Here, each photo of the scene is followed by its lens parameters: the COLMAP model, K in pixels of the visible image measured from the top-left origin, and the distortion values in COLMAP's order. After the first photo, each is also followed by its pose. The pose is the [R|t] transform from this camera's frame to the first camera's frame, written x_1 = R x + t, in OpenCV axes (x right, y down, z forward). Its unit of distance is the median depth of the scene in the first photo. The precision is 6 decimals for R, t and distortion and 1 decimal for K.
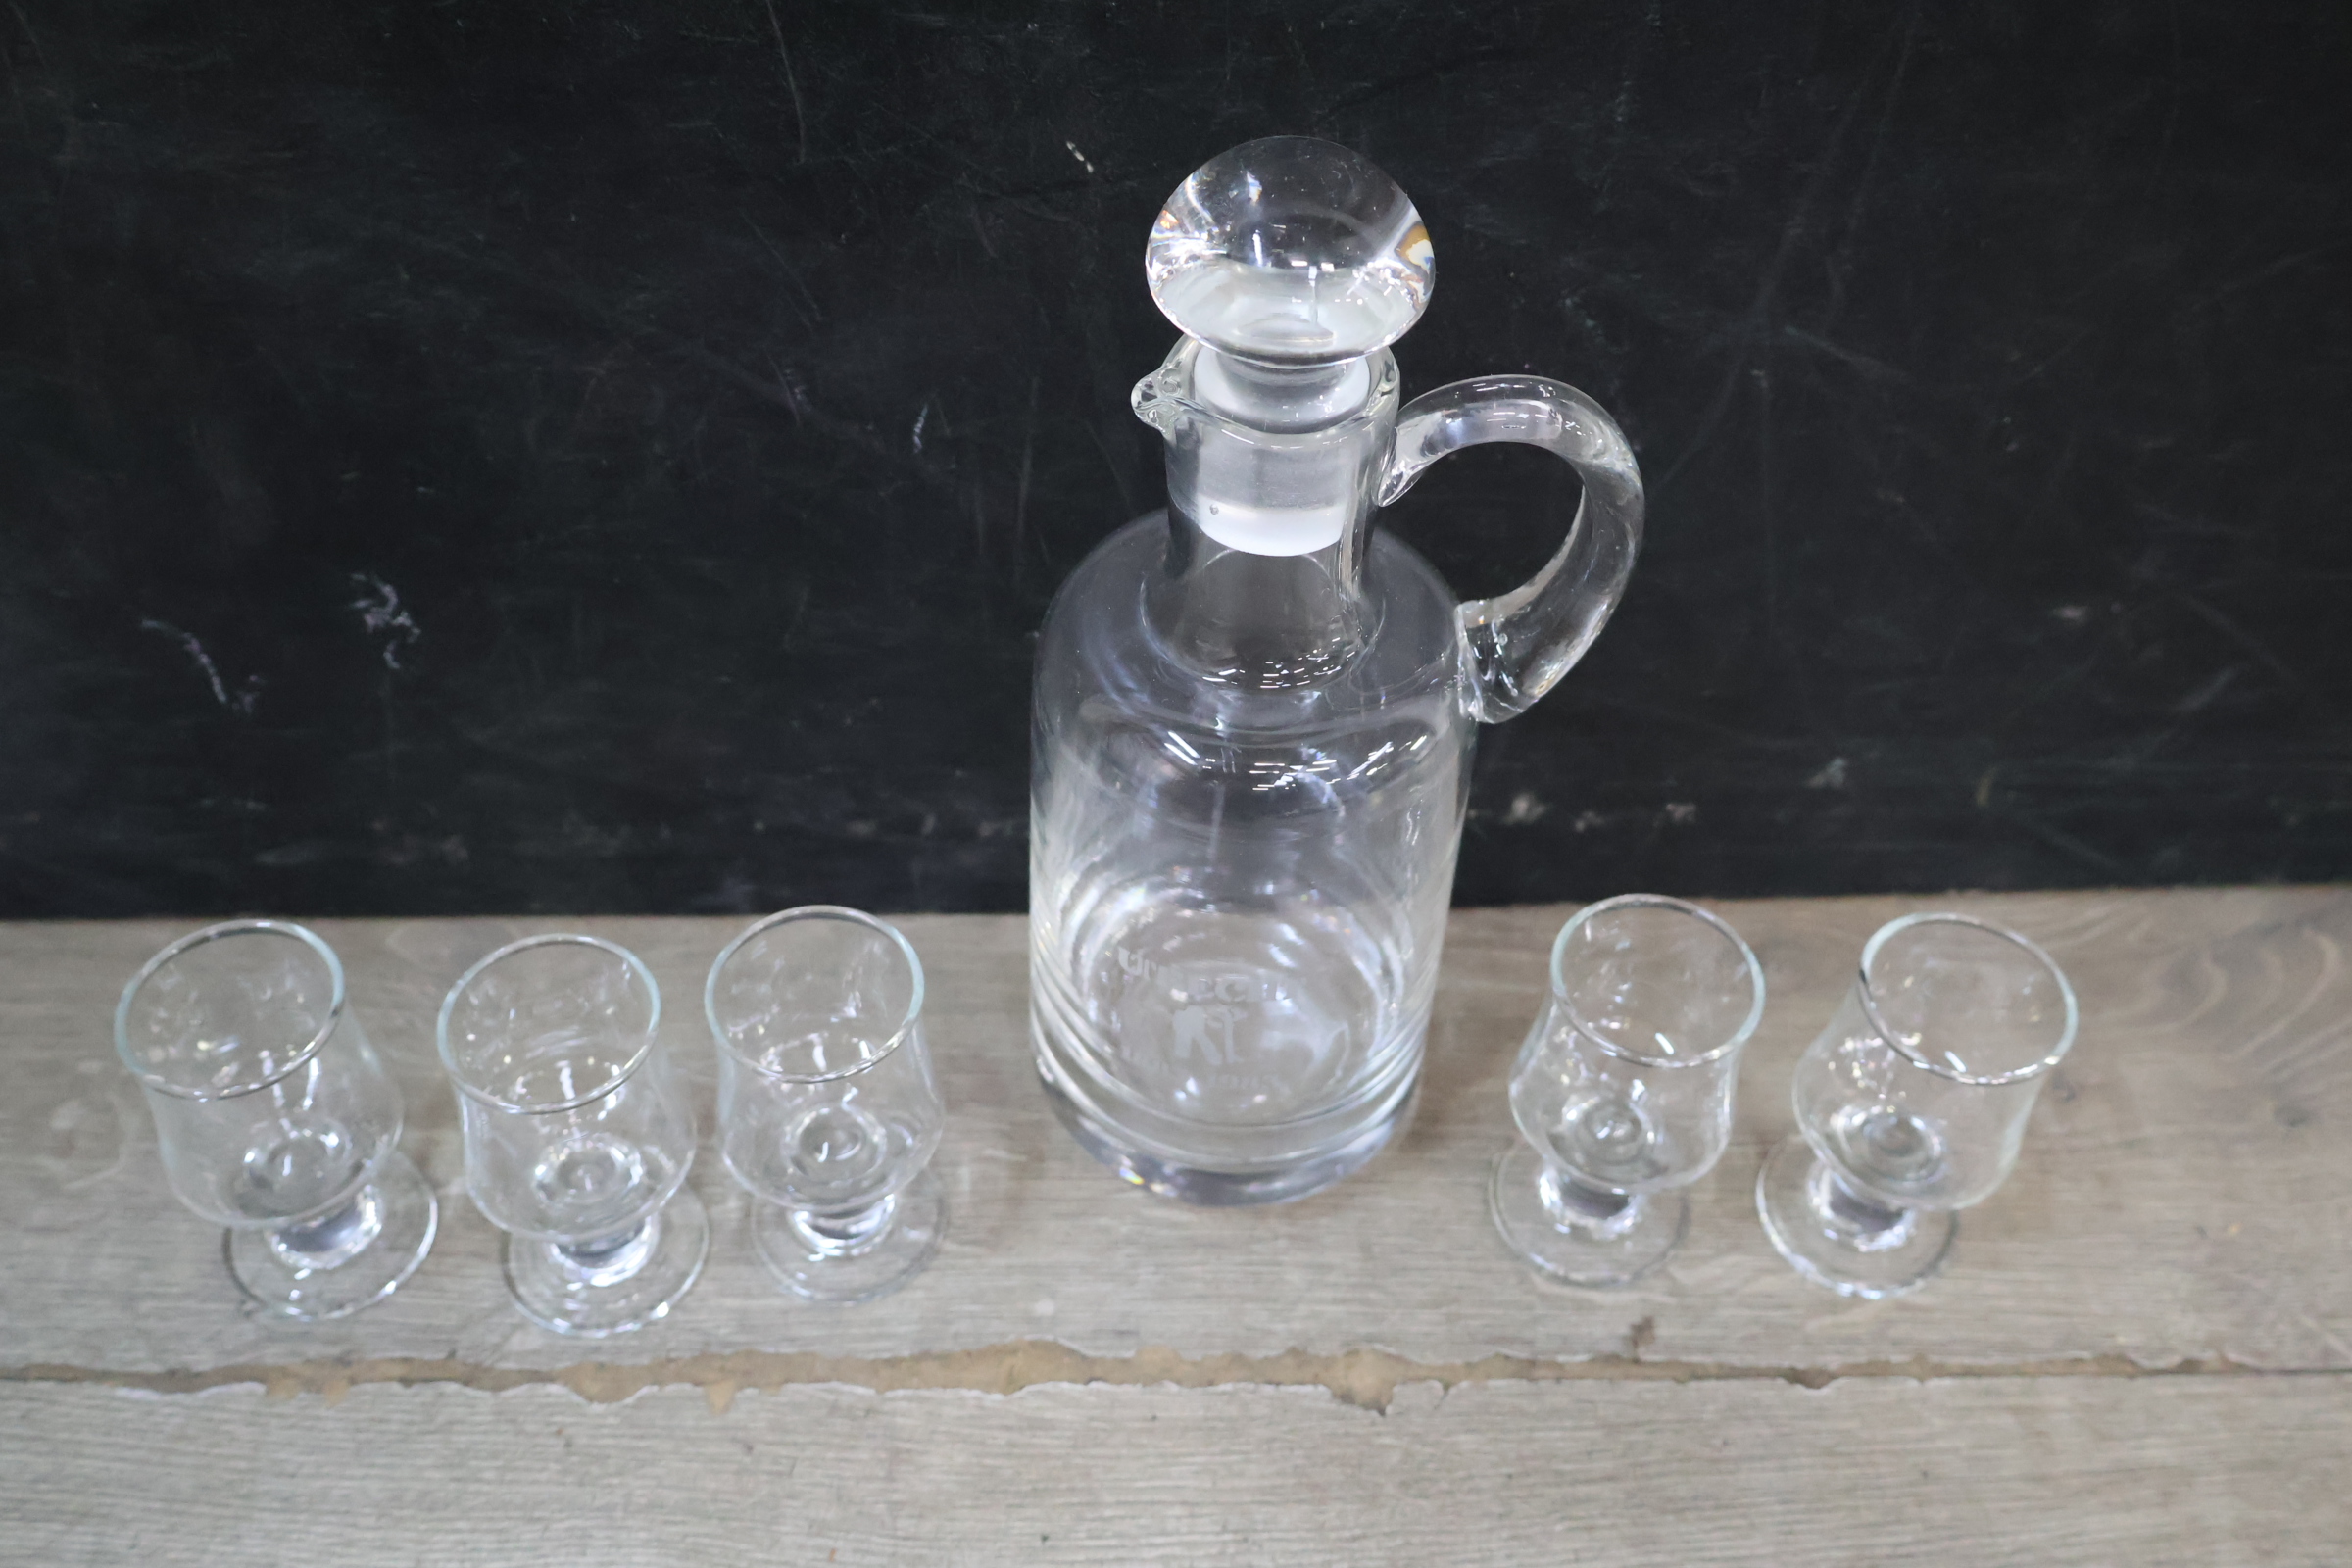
lens RADIAL K [[2348.2, 0, 1171.9], [0, 2348.2, 785.7], [0, 0, 1]] dist [-0.008233, 0.003275]
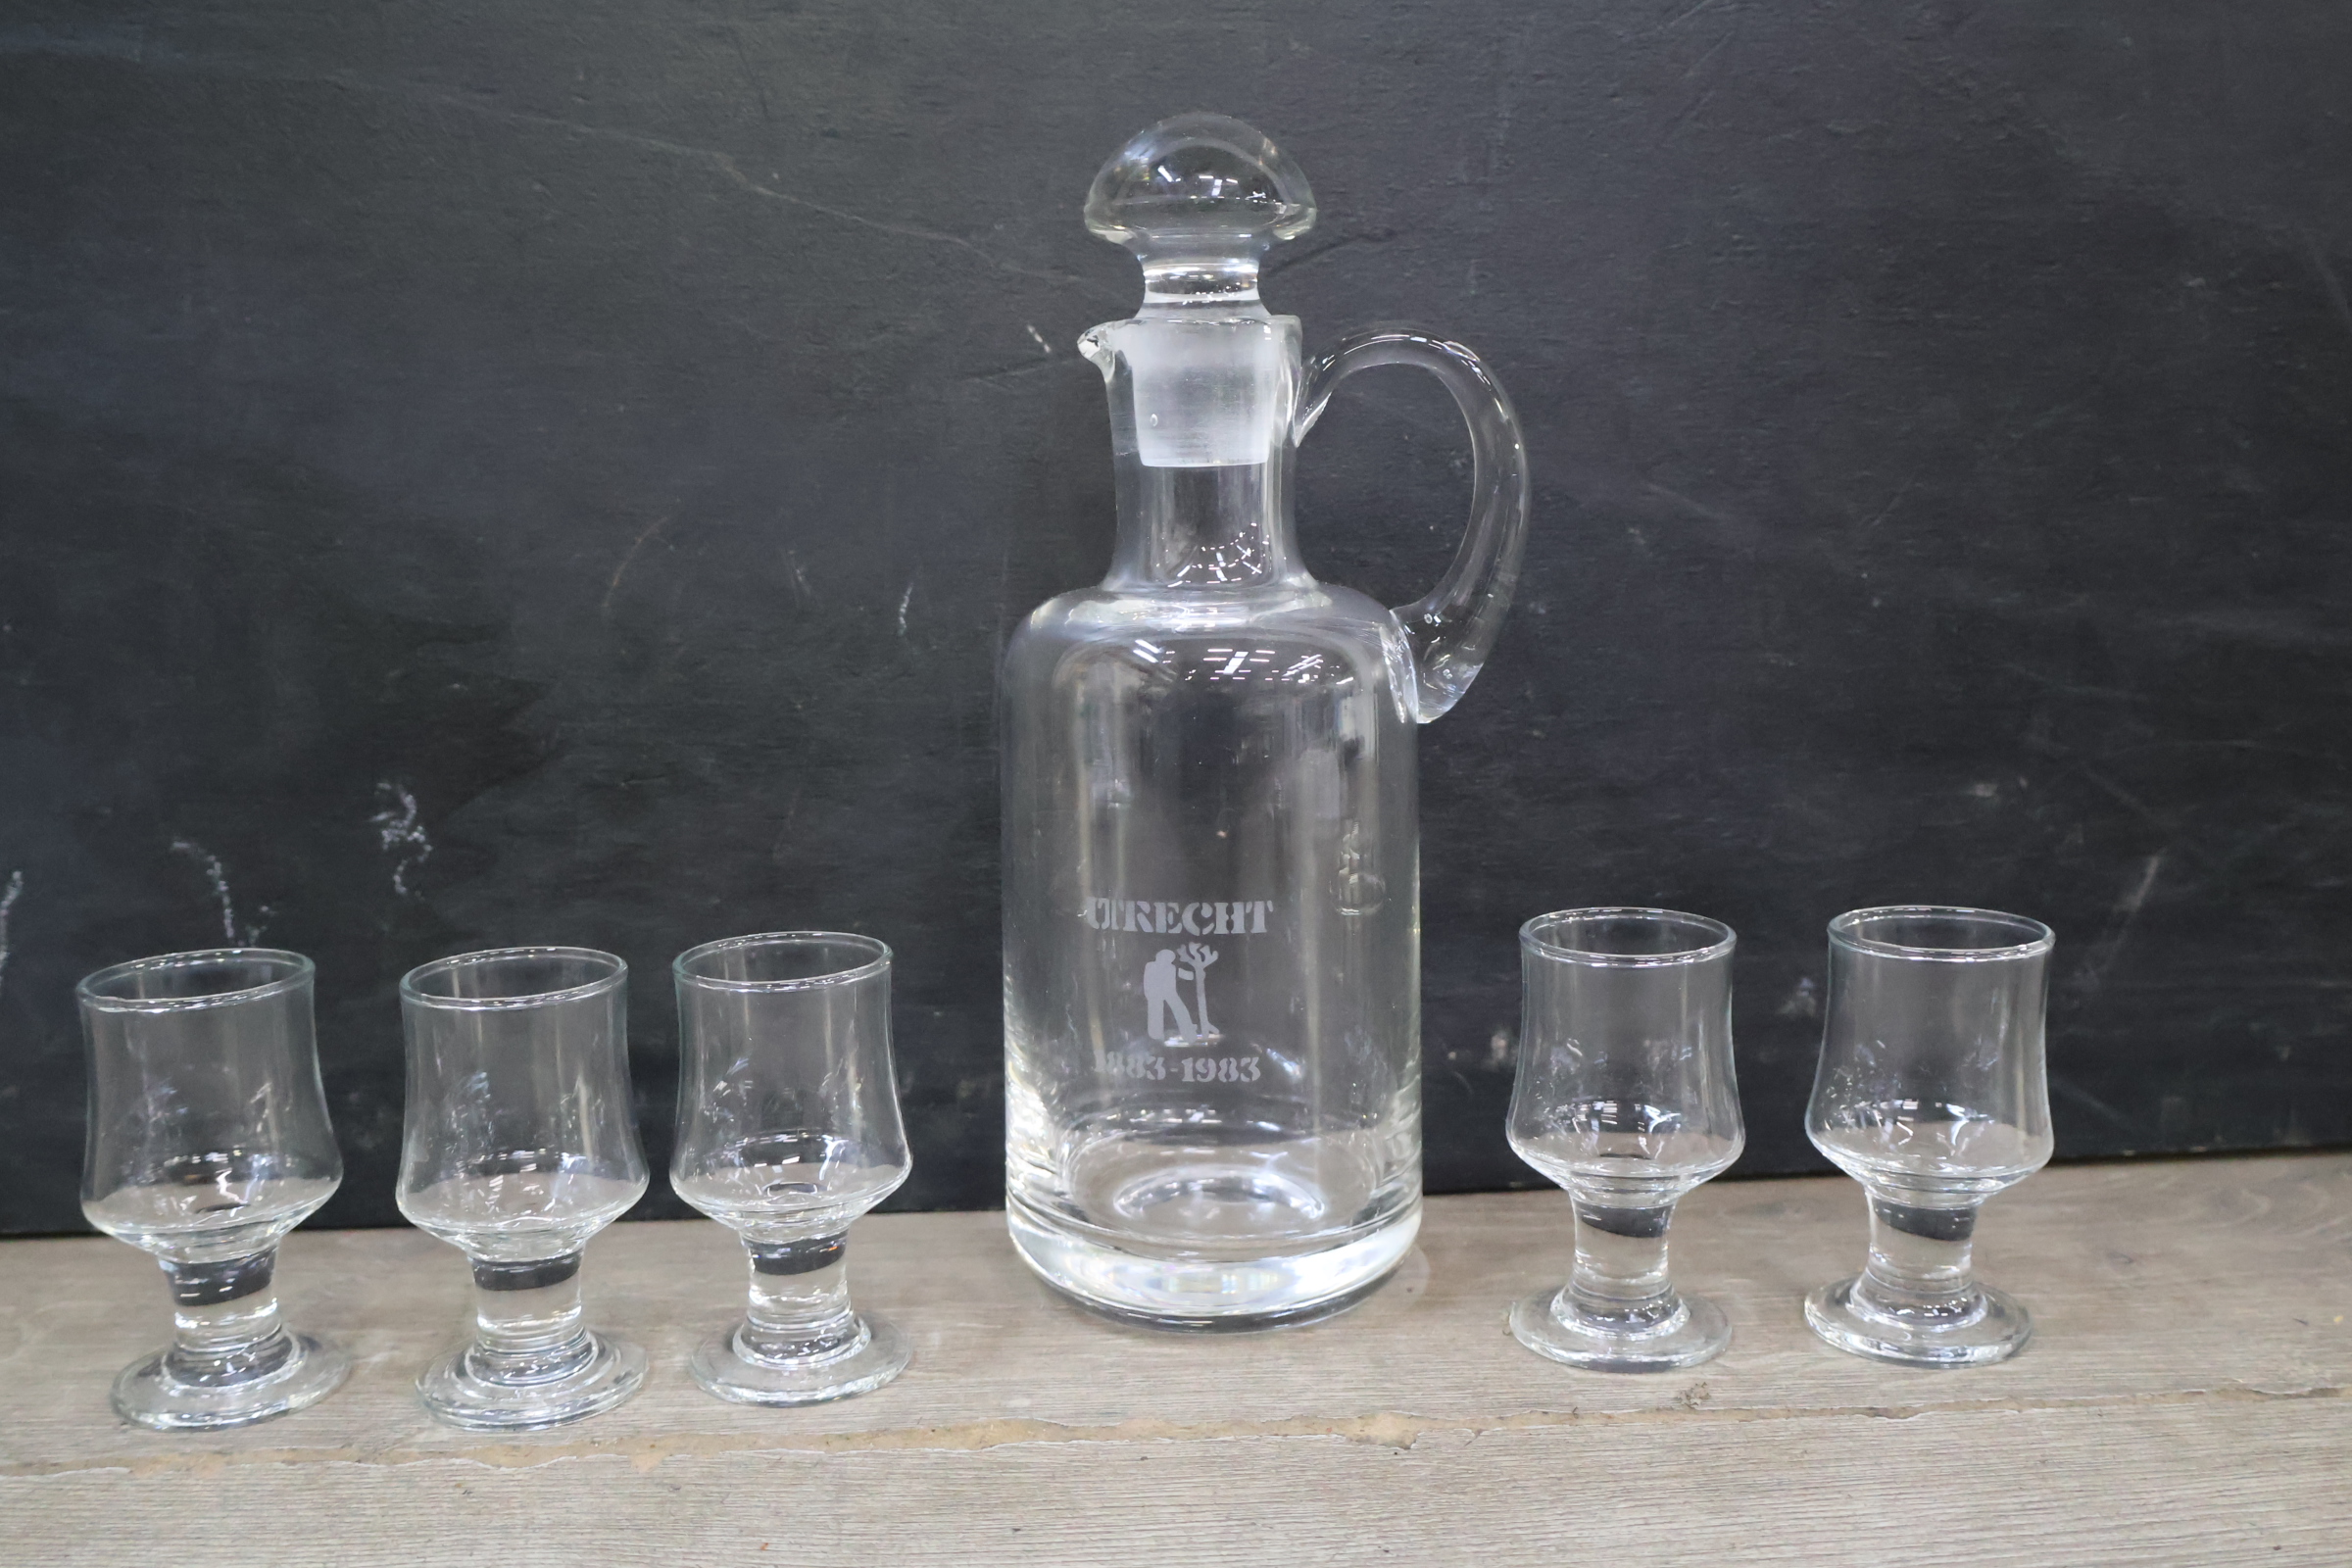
lens RADIAL K [[2358.9, 0, 1172.9], [0, 2358.9, 789.0], [0, 0, 1]] dist [-0.006898, 0.006761]
pose [[0.998699, -0.050657, 0.005905, 0.010255], [0.043395, 0.783246, -0.620196, 0.603600], [0.026792, 0.619645, 0.784425, 0.157836]]
